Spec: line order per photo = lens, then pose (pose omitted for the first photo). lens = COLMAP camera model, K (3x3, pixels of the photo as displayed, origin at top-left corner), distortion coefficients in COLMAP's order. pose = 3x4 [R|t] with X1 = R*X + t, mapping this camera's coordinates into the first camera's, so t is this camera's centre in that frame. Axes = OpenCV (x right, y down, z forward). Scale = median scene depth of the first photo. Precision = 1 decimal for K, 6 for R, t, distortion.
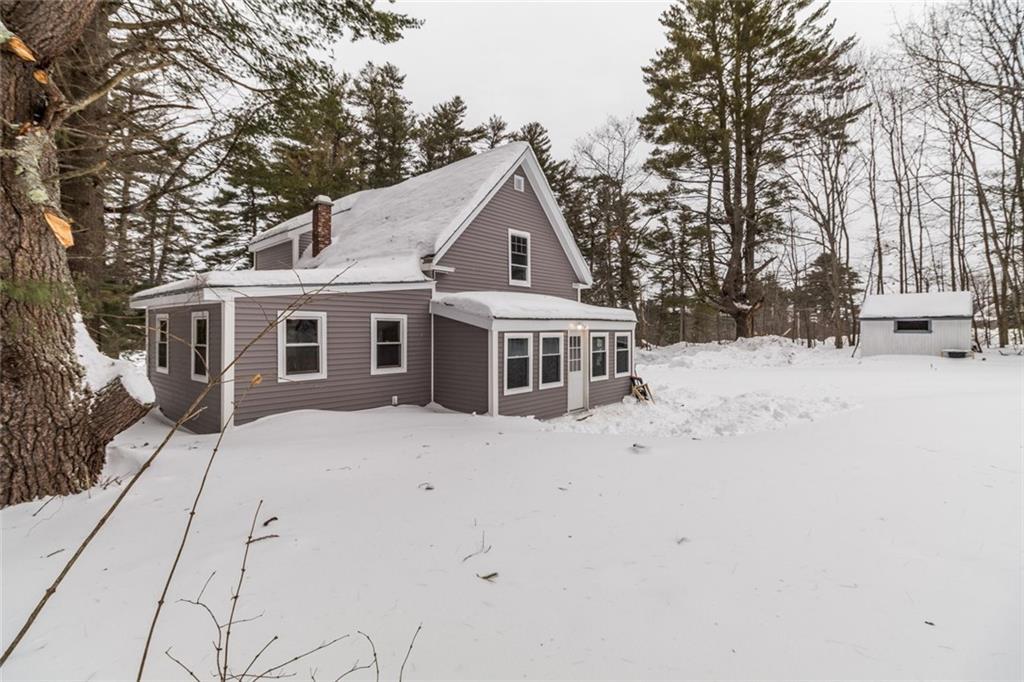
lens RADIAL K [[476.9, 0, 515.5], [0, 476.9, 322.2], [0, 0, 1]] dist [0.004963, 0.000164]
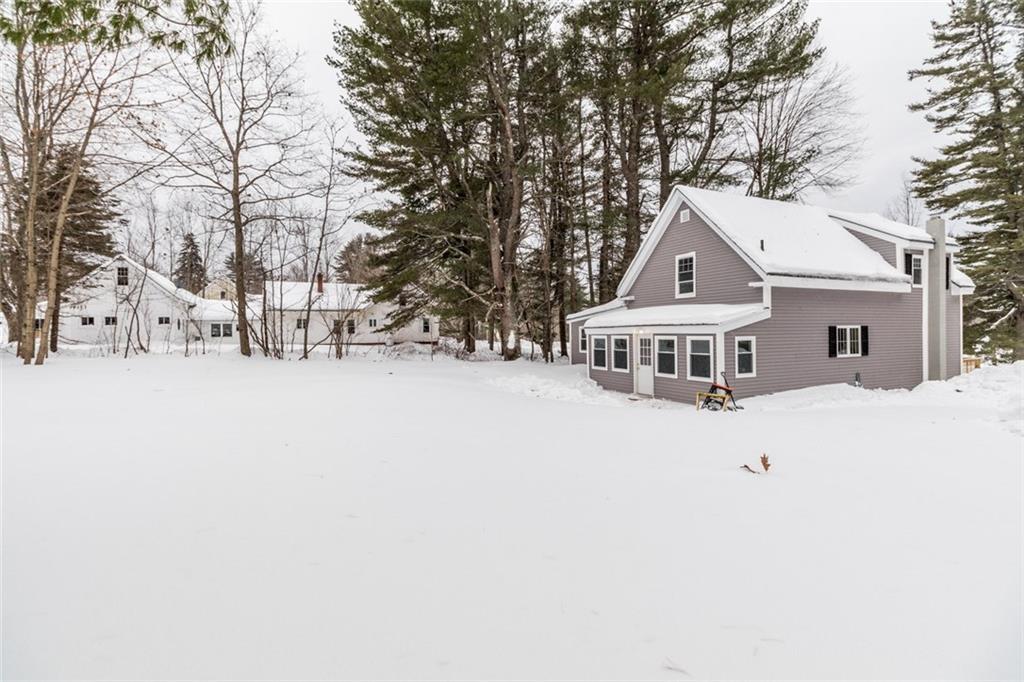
lens RADIAL K [[476.9, 0, 512.5], [0, 476.9, 336.9], [0, 0, 1]] dist [0.004963, 0.000164]
pose [[-0.403787, 0.015921, -0.914714, 1.627053], [0.026073, 0.999643, 0.005890, 0.008214], [0.914481, -0.021471, -0.404058, 1.322988]]
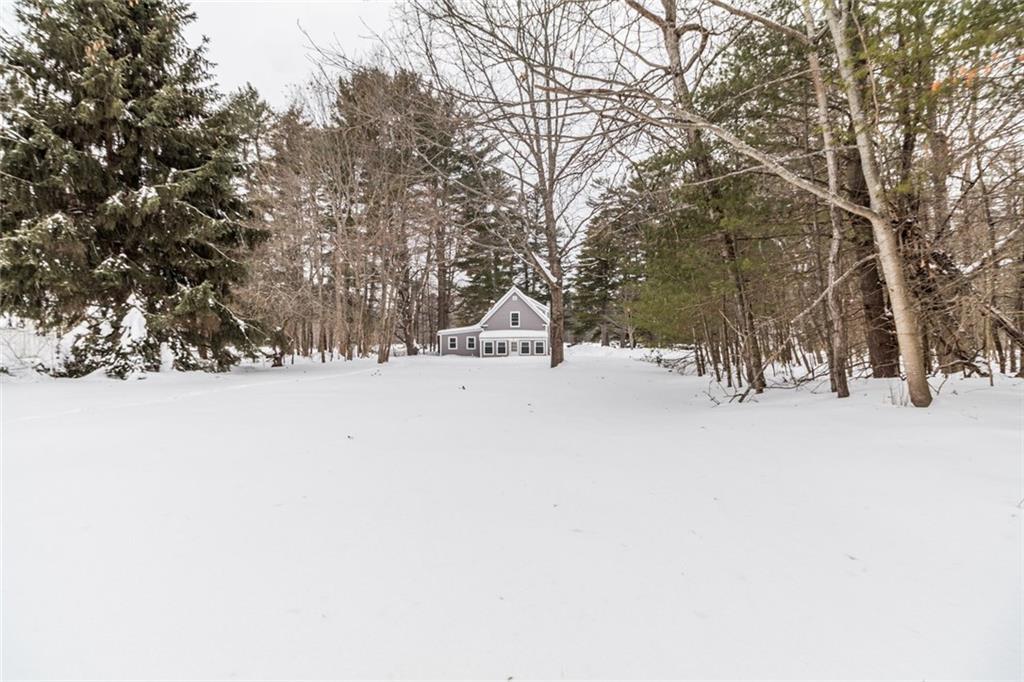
lens RADIAL K [[476.9, 0, 511.9], [0, 476.9, 338.1], [0, 0, 1]] dist [0.004963, 0.000164]
pose [[0.607959, 0.016428, -0.793798, 3.373973], [0.014414, 0.999393, 0.031722, -0.132296], [0.793837, -0.030728, 0.607353, -1.393245]]
